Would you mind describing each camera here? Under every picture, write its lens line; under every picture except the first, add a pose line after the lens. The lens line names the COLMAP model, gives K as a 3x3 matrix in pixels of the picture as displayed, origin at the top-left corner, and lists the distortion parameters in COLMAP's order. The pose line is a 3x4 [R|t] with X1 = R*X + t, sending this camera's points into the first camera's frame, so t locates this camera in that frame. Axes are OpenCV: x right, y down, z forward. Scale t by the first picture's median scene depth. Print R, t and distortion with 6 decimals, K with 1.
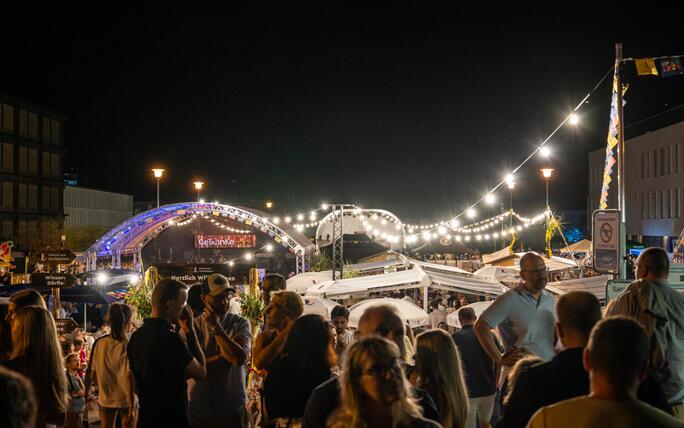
lens RADIAL K [[841.9, 0, 342.0], [0, 841.9, 214.0], [0, 0, 1]] dist [-0.001061, 0.006374]
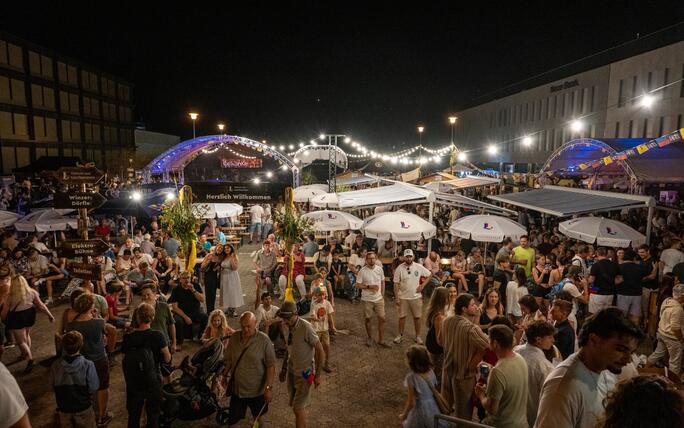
lens RADIAL K [[454.5, 0, 342.0], [0, 454.5, 214.0], [0, 0, 1]] dist [-0.001353, 0.001517]
pose [[0.995700, -0.003848, 0.092559, -0.041666], [-0.009091, 0.990255, 0.138971, 0.008882], [-0.092192, -0.139215, 0.985961, 0.203323]]
